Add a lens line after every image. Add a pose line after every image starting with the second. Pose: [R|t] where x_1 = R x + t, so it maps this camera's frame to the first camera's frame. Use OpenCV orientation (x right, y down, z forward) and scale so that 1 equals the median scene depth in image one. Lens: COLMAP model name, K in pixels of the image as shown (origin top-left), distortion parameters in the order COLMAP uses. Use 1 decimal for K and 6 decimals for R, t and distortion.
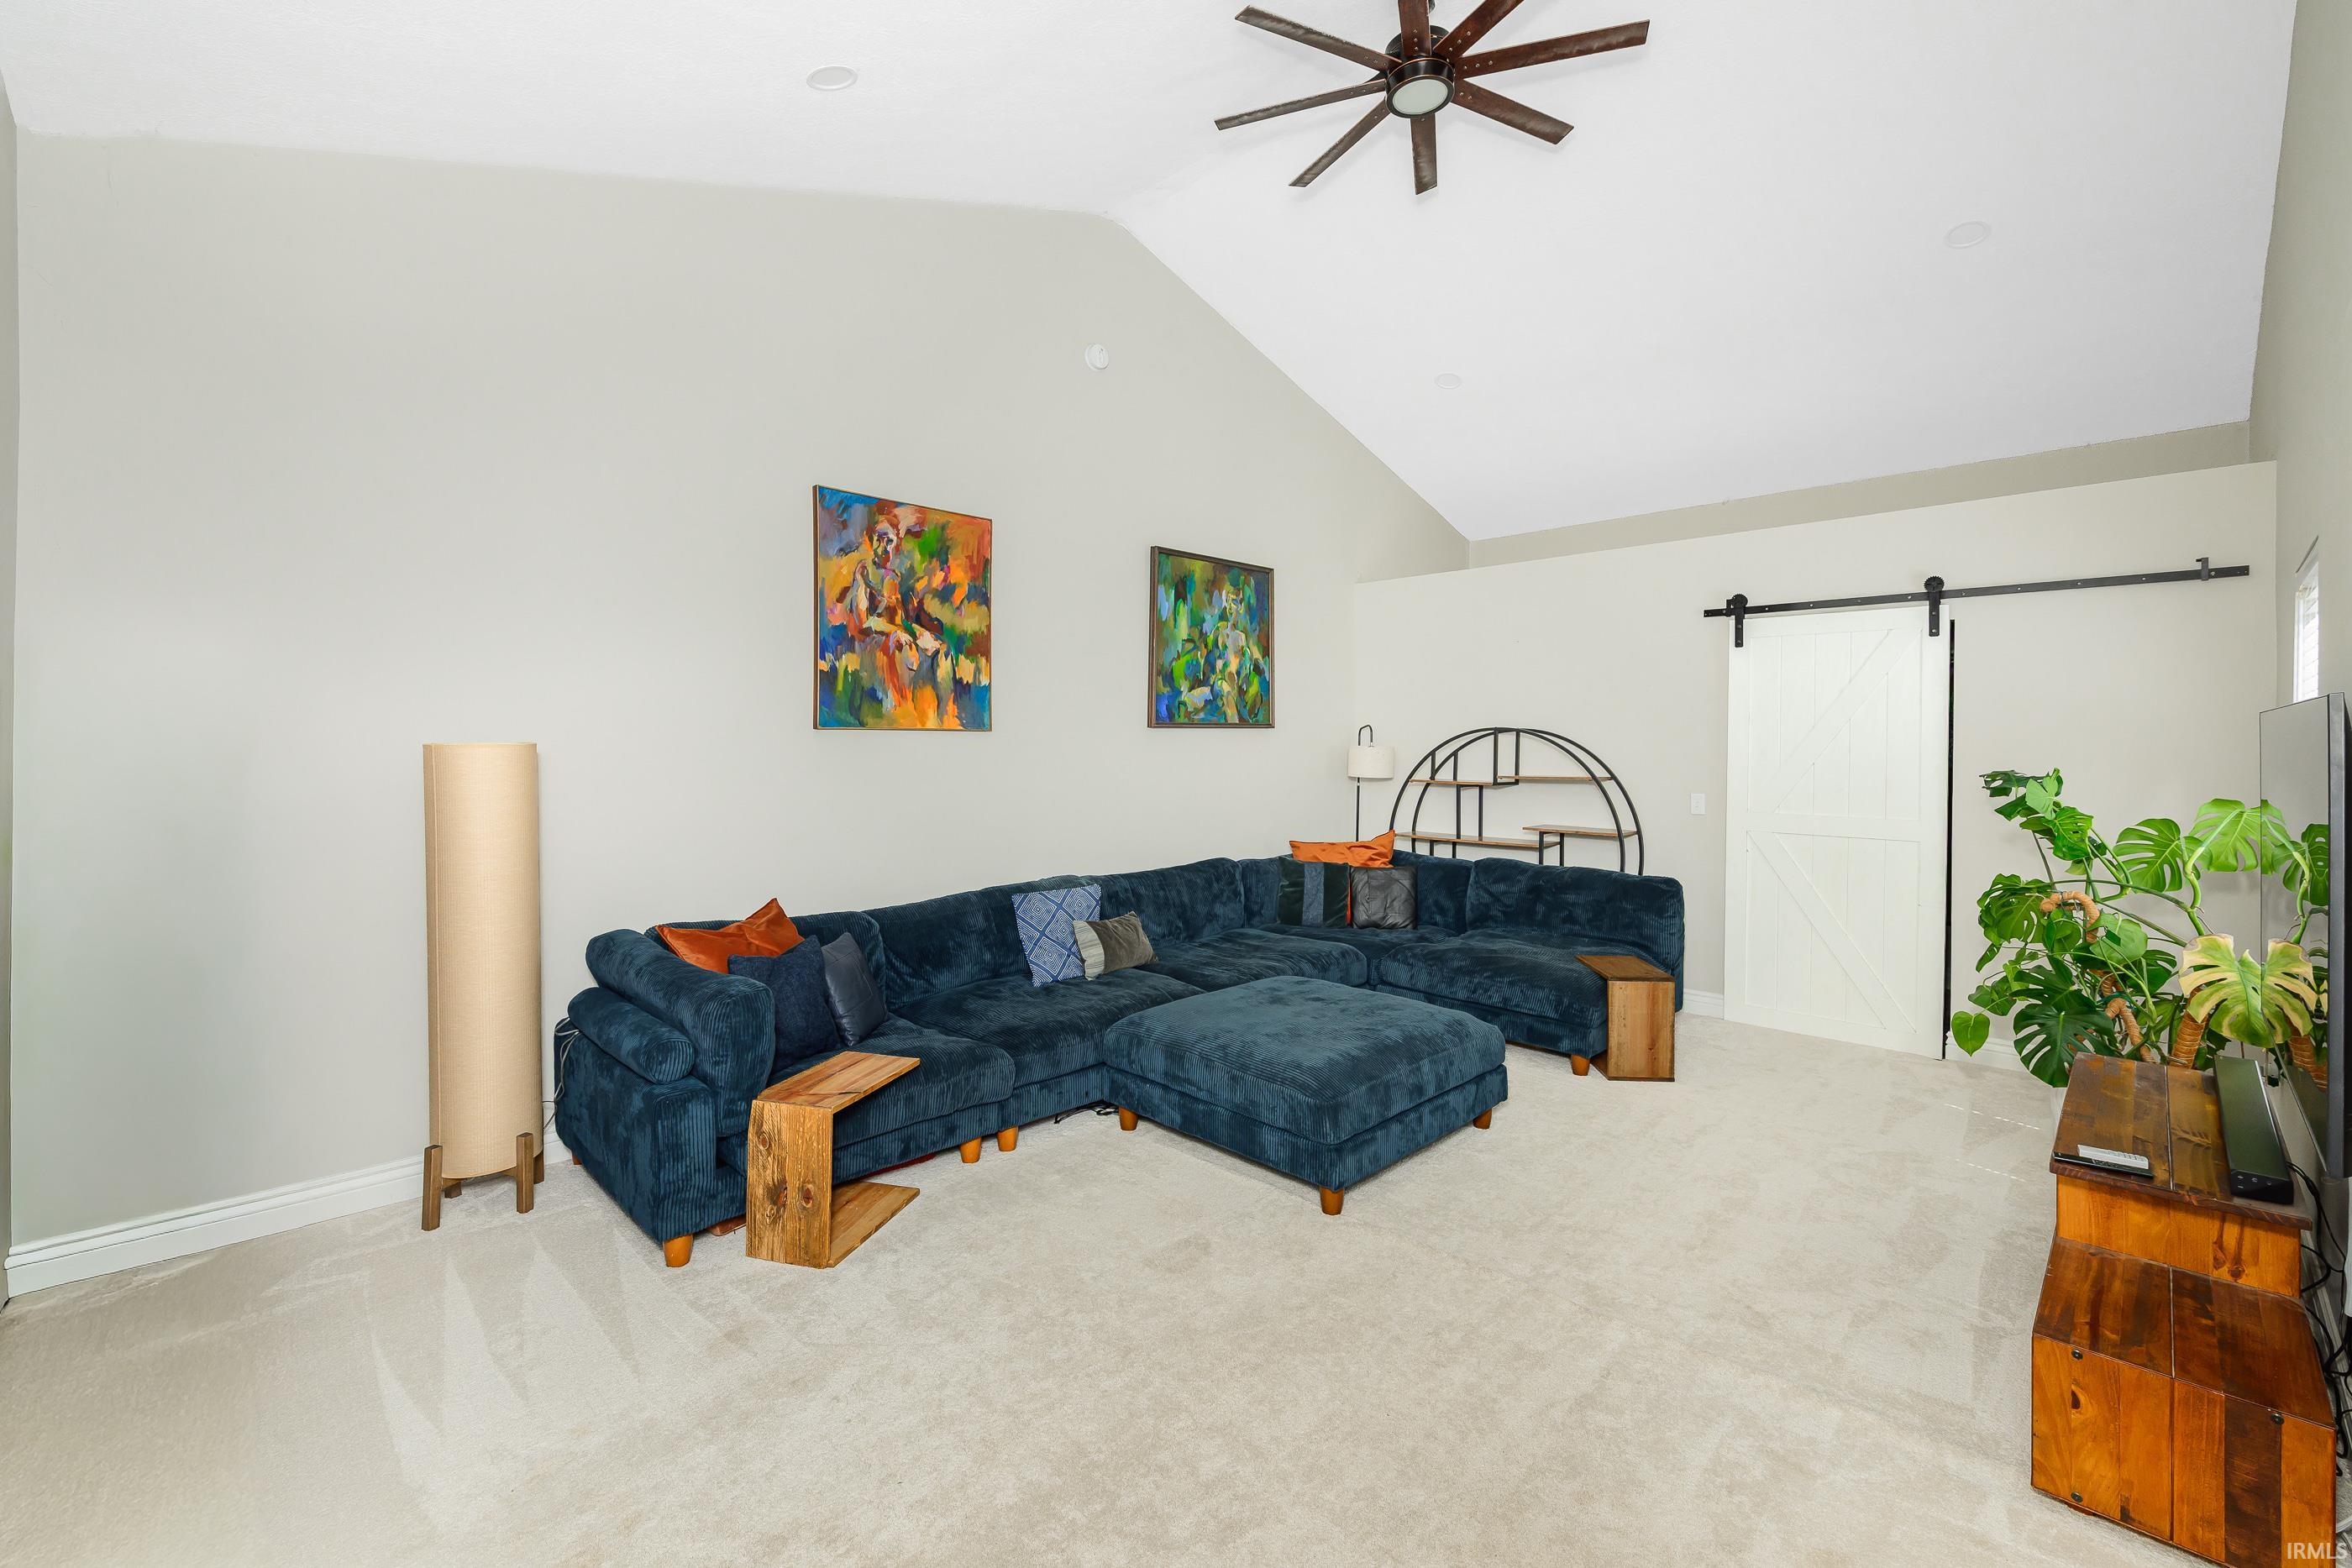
lens RADIAL K [[982.3, 0, 1232.4], [0, 982.3, 748.5], [0, 0, 1]] dist [-0.002445, -0.000009]
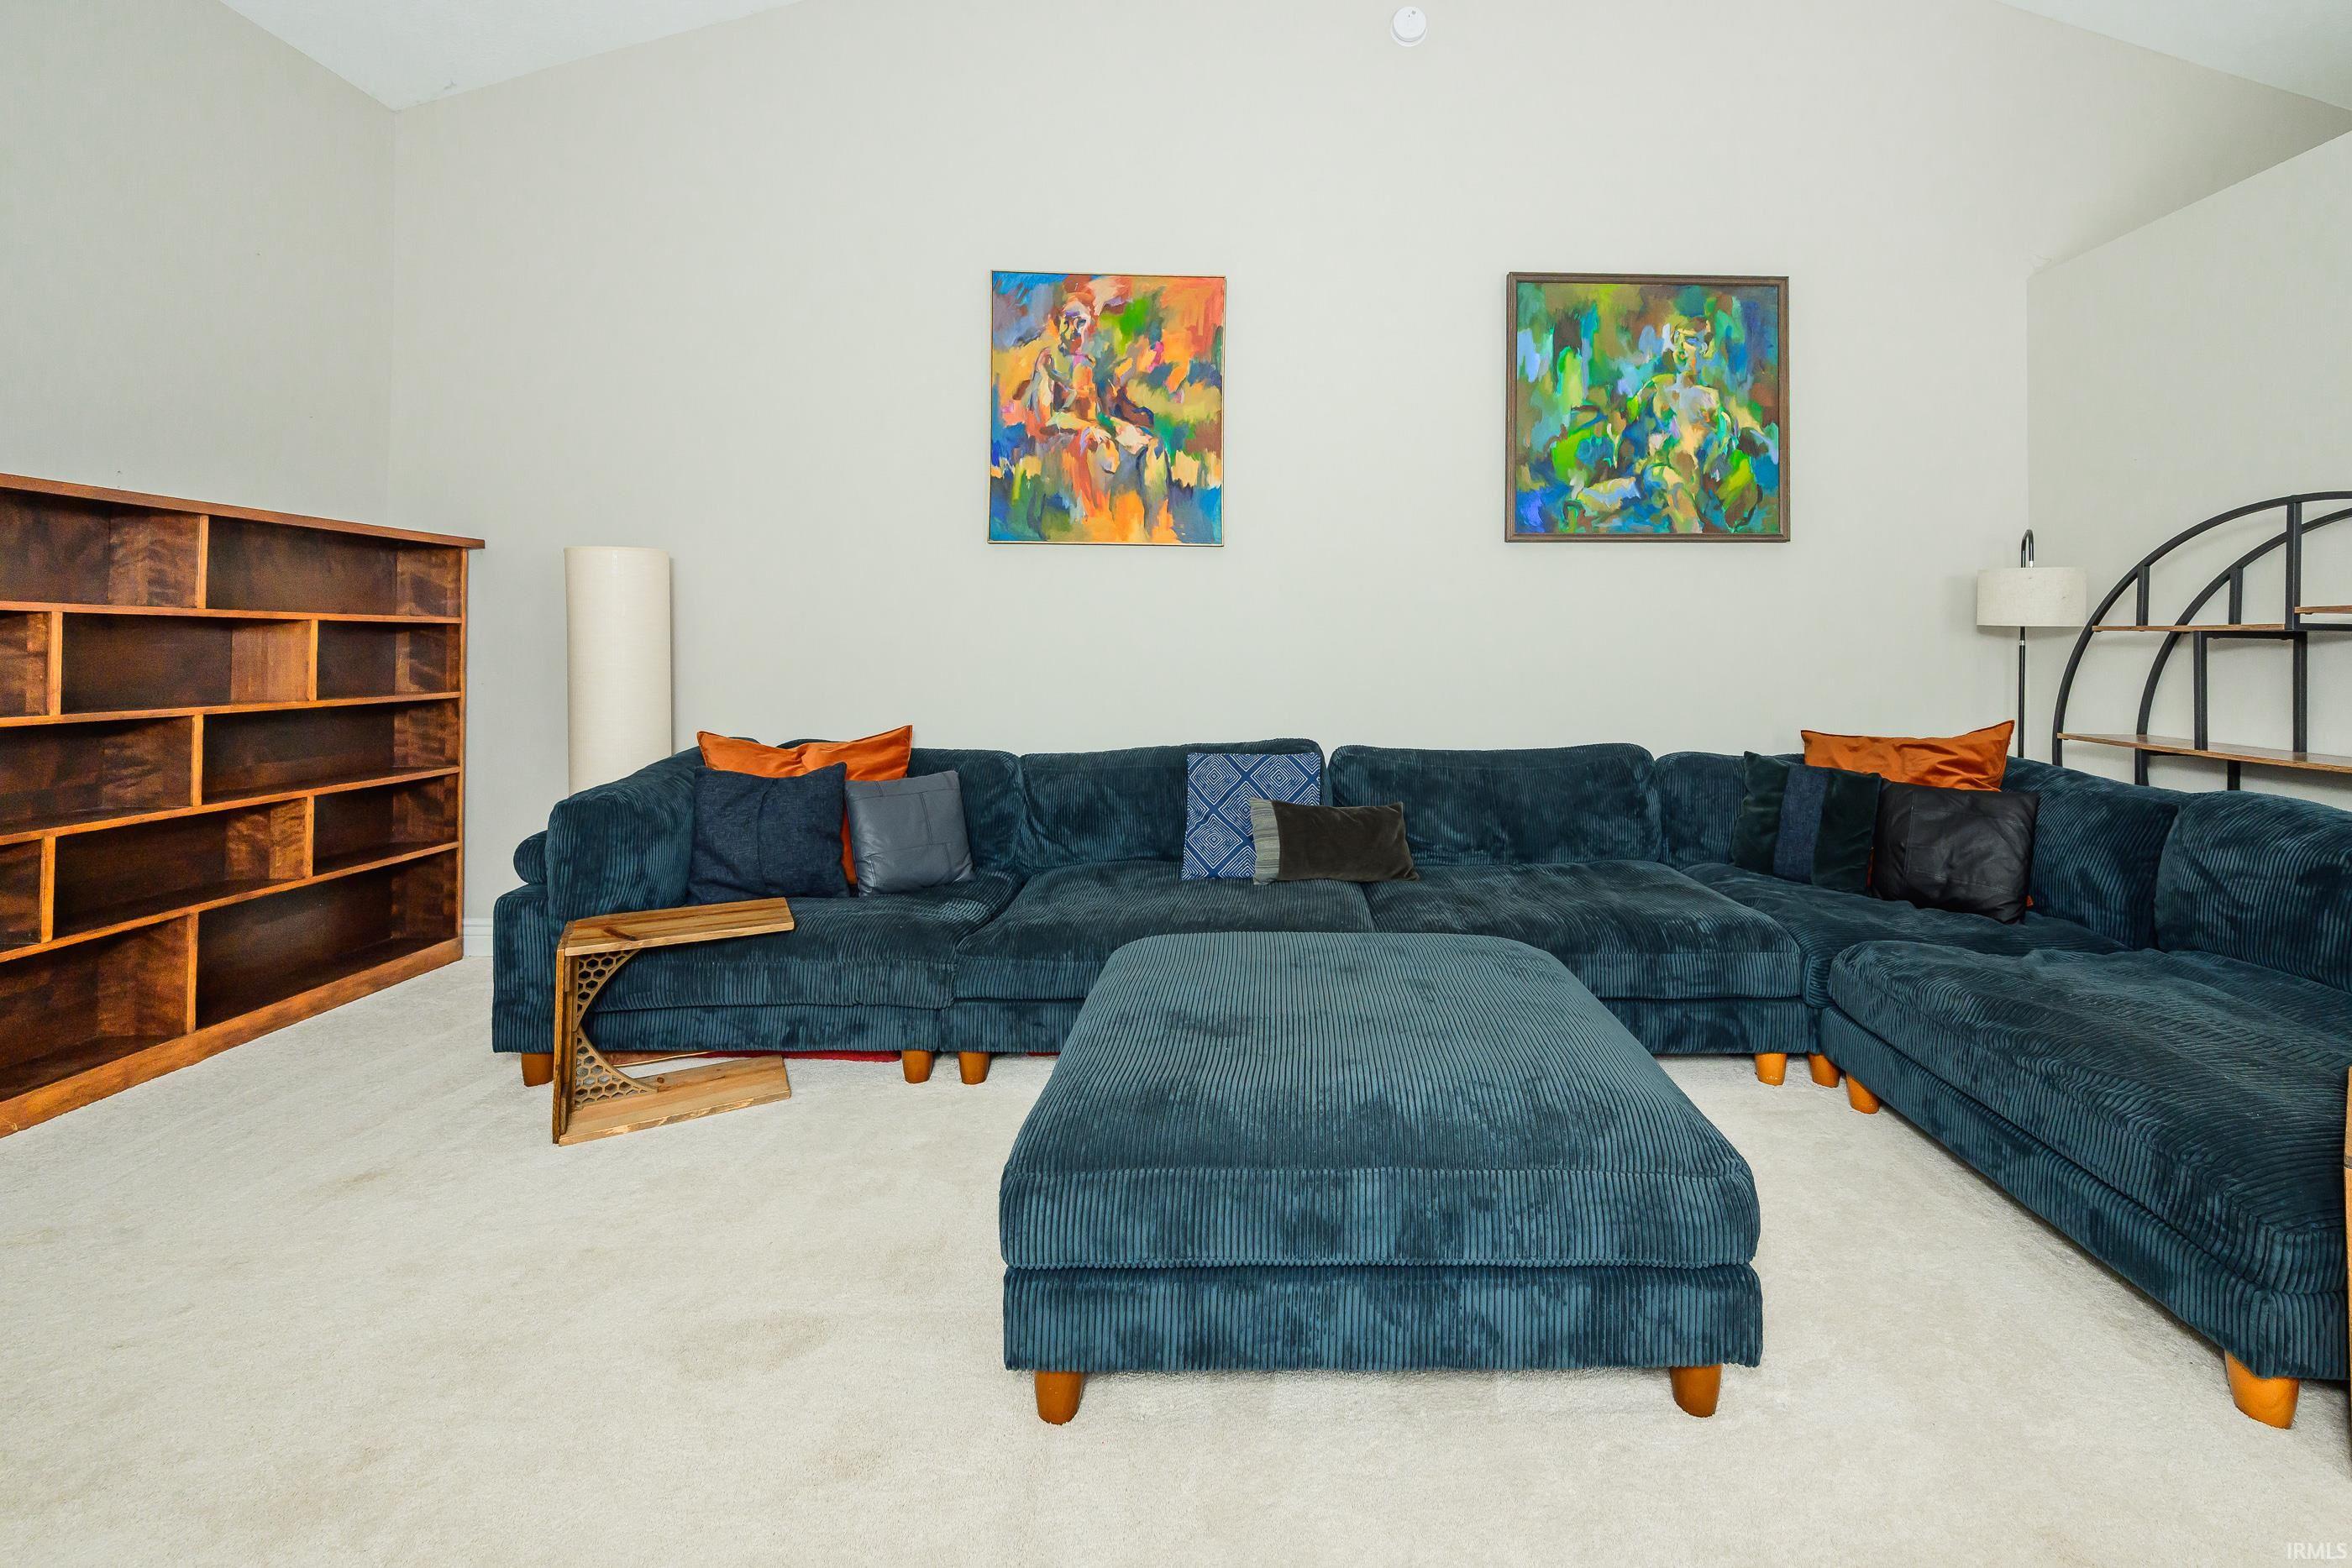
lens RADIAL K [[990.8, 0, 1288.2], [0, 990.8, 640.7], [0, 0, 1]] dist [0.009538, -0.002276]
pose [[0.701118, -0.003282, -0.713038, 0.347459], [-0.007194, 0.999906, -0.011676, 0.065239], [0.713009, 0.013315, 0.701029, 0.480730]]
